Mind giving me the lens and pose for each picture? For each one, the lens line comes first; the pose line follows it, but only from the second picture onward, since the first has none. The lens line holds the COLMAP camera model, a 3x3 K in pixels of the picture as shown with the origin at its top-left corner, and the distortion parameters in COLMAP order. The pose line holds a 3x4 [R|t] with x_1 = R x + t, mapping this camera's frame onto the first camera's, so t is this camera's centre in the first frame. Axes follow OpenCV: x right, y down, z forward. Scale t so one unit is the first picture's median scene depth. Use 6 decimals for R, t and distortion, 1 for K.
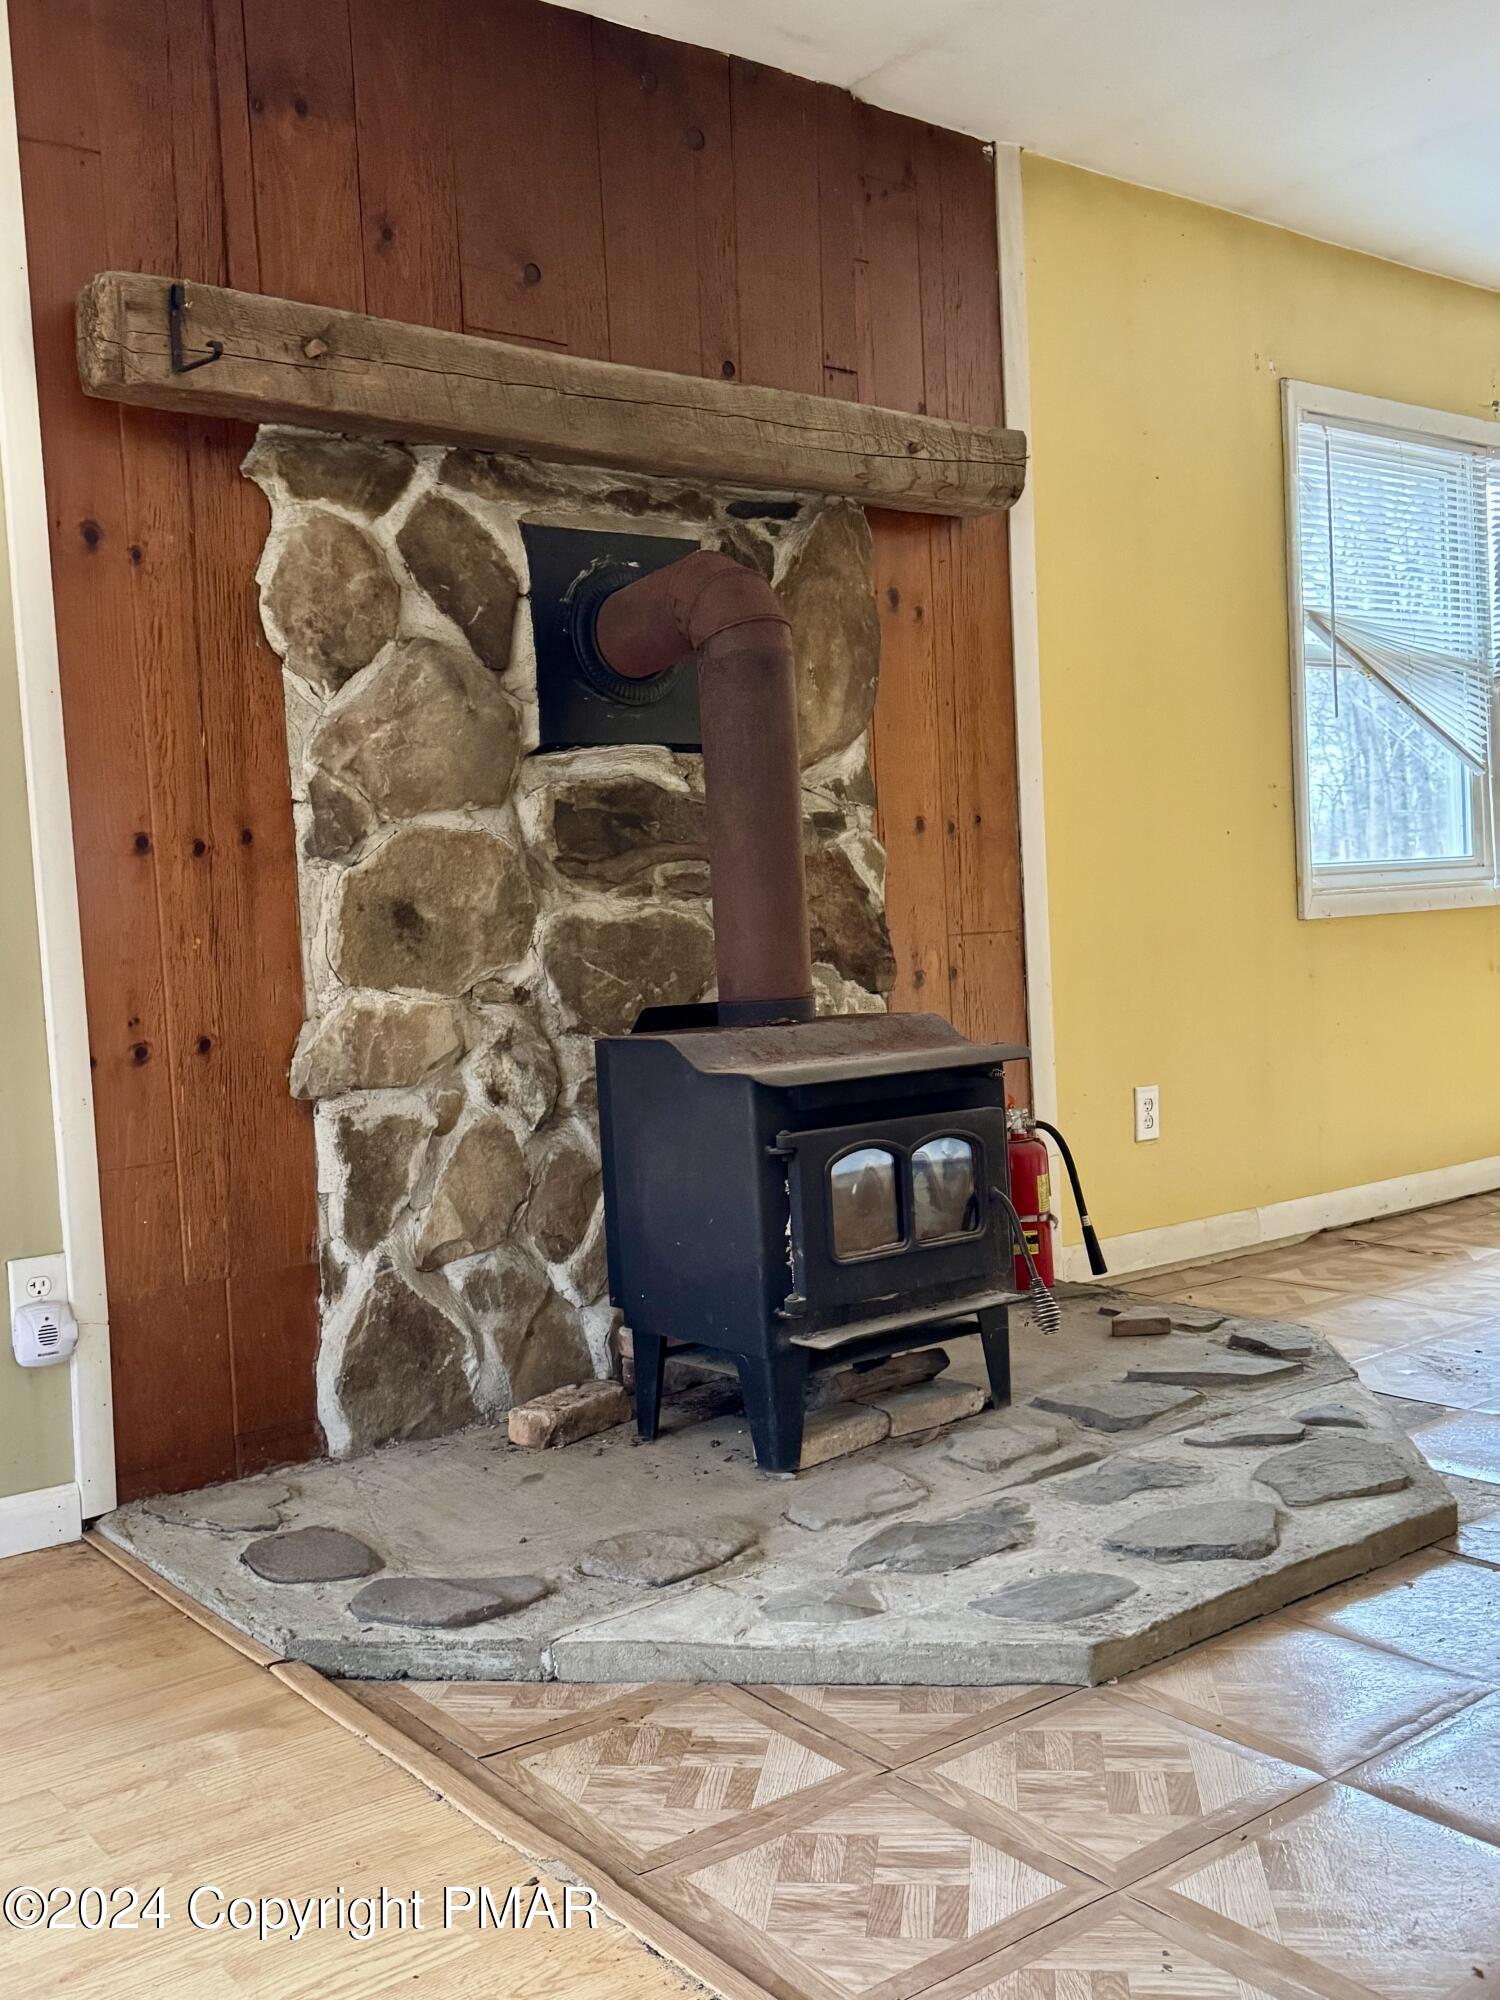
lens RADIAL K [[1836.6, 0, 749.3], [0, 1836.6, 1012.7], [0, 0, 1]] dist [0.083894, 0.000000]
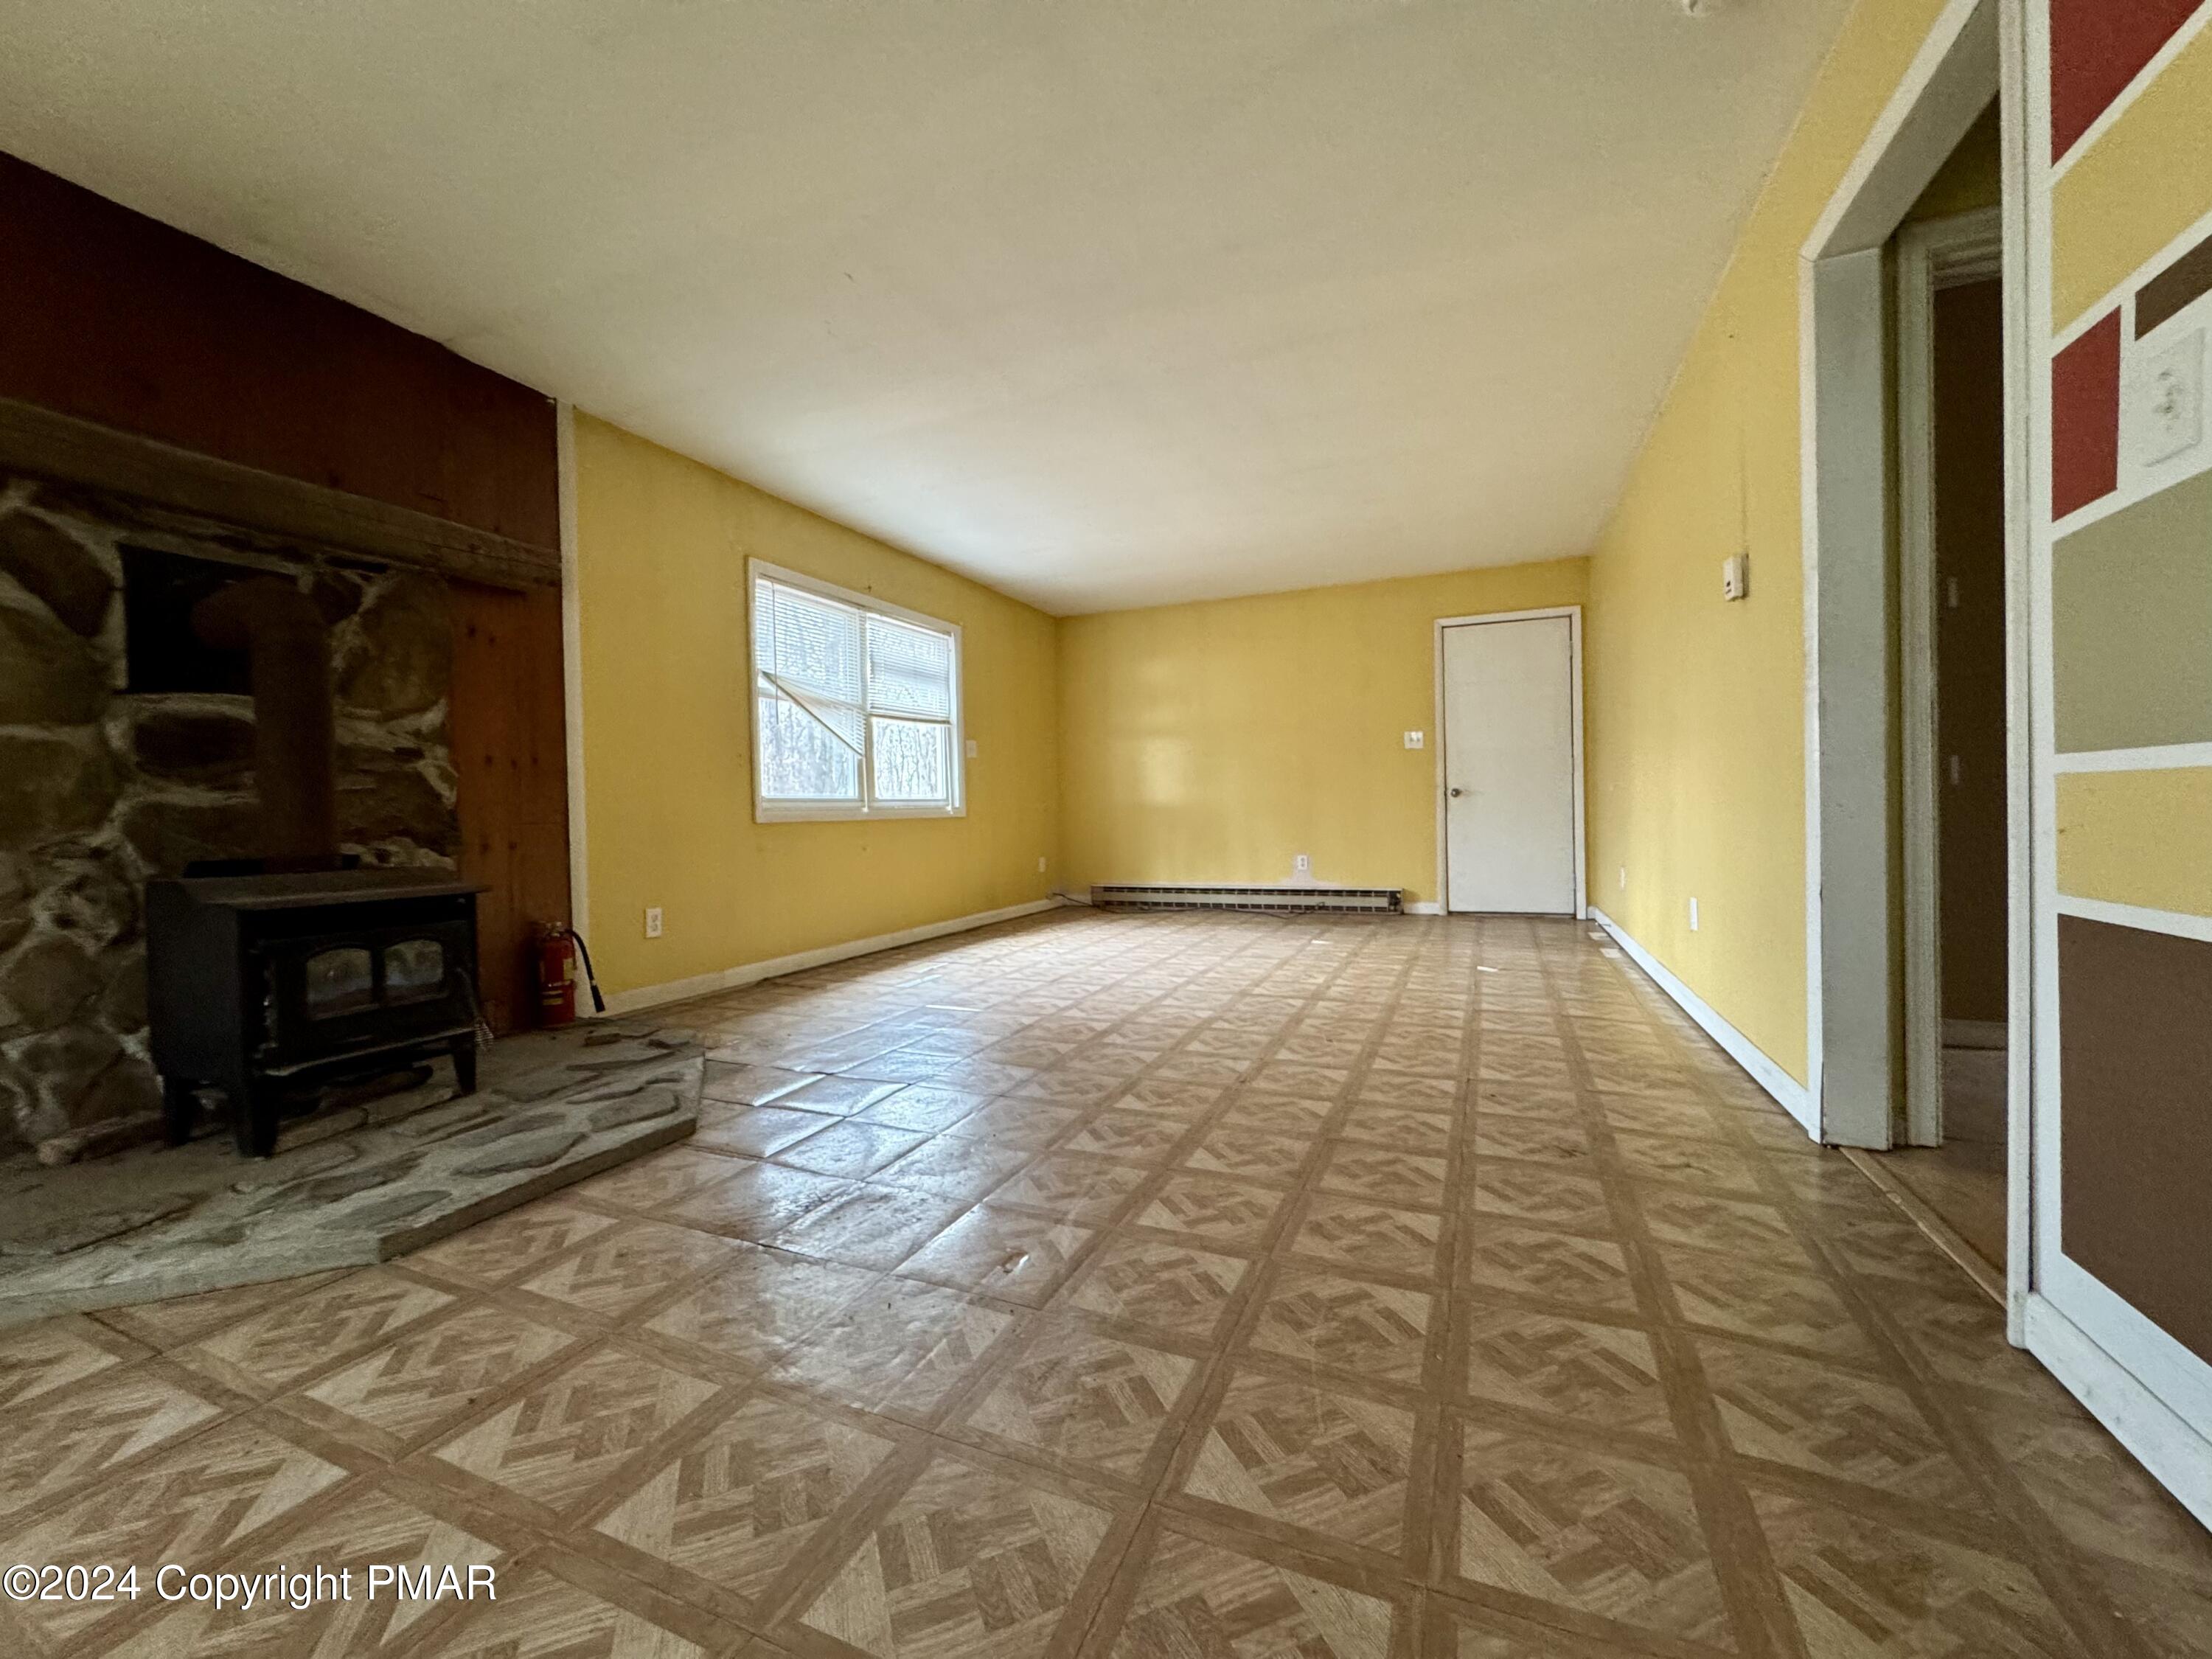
lens RADIAL K [[887.7, 0, 1104.2], [0, 887.7, 823.7], [0, 0, 1]] dist [-0.003069, -0.000067]
pose [[0.872777, 0.021807, 0.487631, 0.236868], [0.008670, 0.998151, -0.060156, 0.016576], [-0.488042, 0.056731, 0.870975, -0.014118]]
